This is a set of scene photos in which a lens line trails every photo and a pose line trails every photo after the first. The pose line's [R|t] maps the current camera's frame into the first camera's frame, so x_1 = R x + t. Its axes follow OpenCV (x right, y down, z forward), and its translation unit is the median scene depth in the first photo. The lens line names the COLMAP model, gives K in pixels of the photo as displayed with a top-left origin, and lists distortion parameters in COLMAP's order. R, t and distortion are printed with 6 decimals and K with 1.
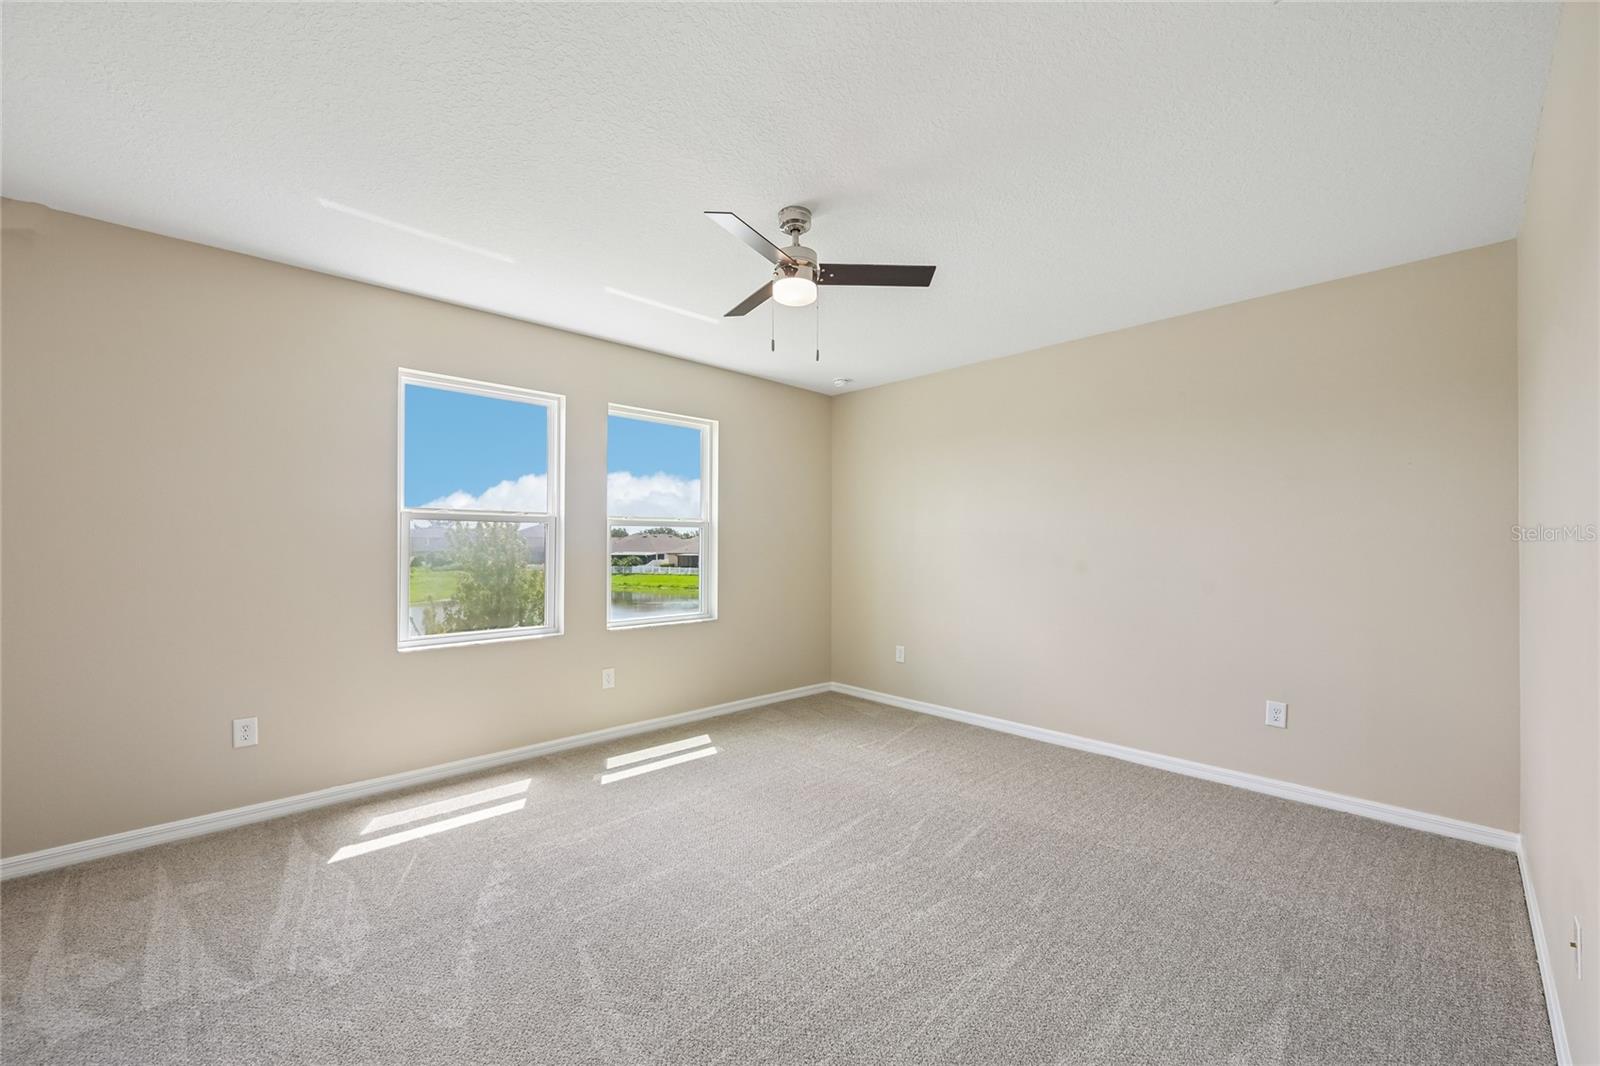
lens RADIAL K [[632.9, 0, 798.2], [0, 632.9, 536.0], [0, 0, 1]] dist [0.006361, -0.000170]
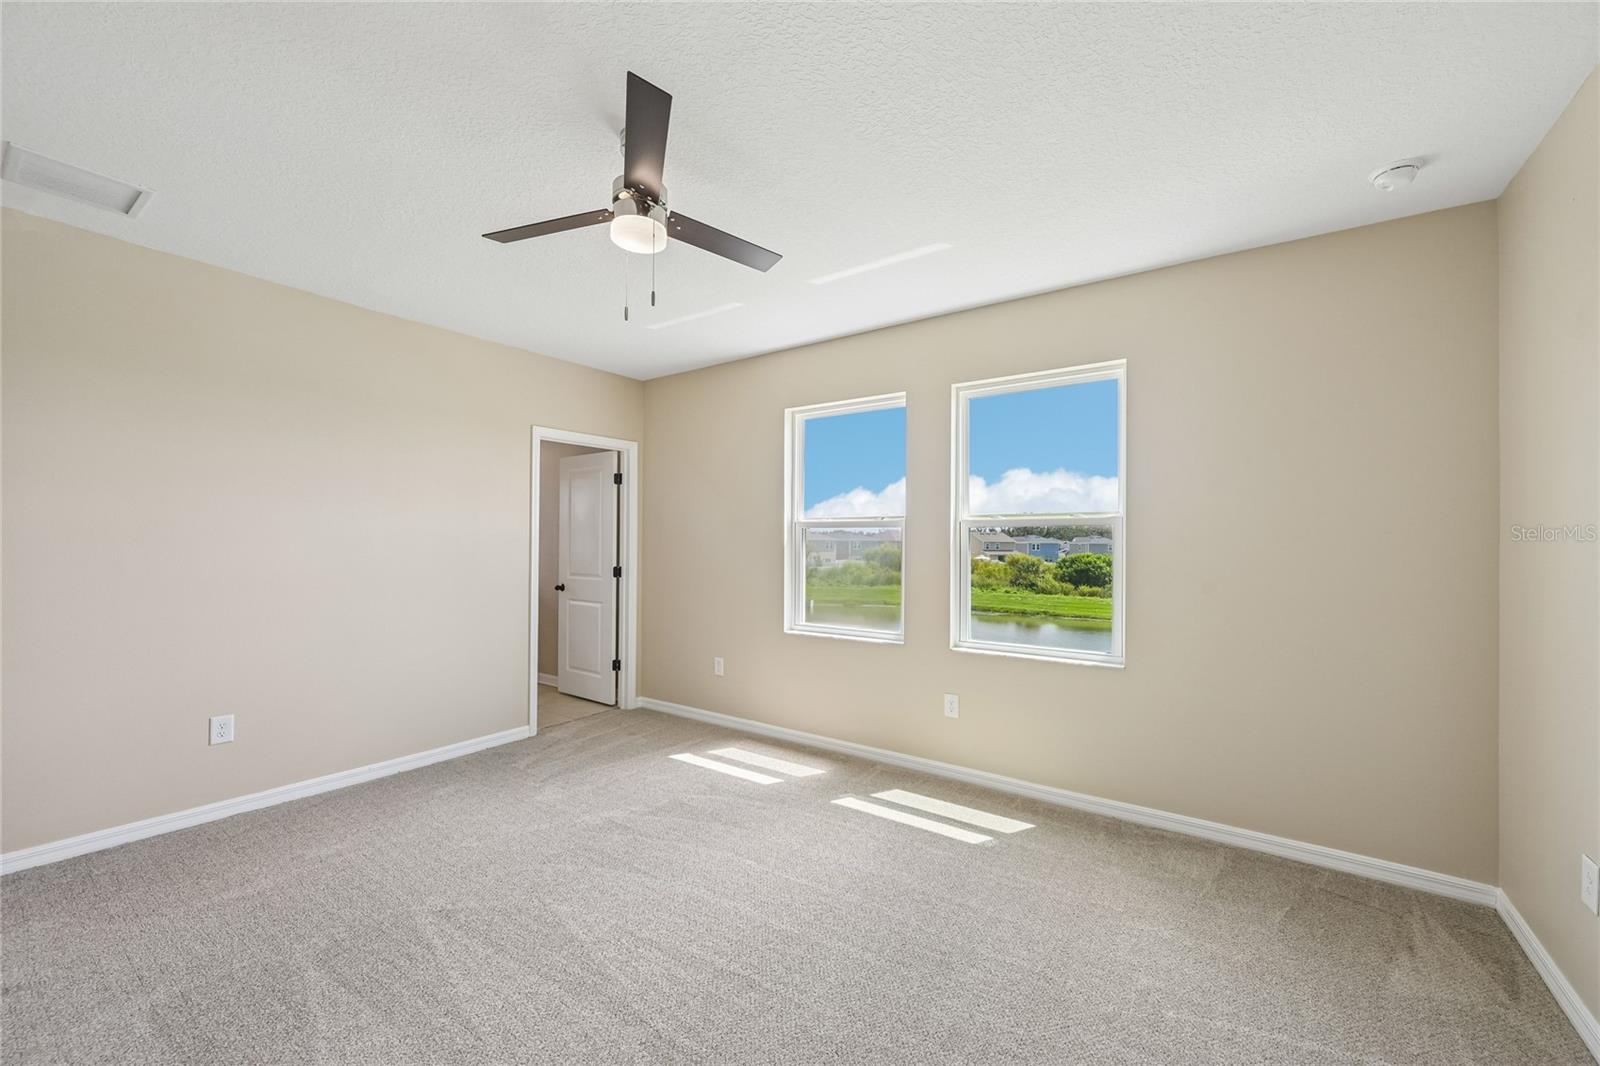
lens RADIAL K [[632.9, 0, 800.9], [0, 632.9, 537.1], [0, 0, 1]] dist [0.006361, -0.000170]
pose [[0.201418, -0.012531, -0.979425, 0.576095], [-0.000944, 0.999915, -0.012987, 0.008476], [0.979505, 0.003541, 0.201389, 0.719942]]
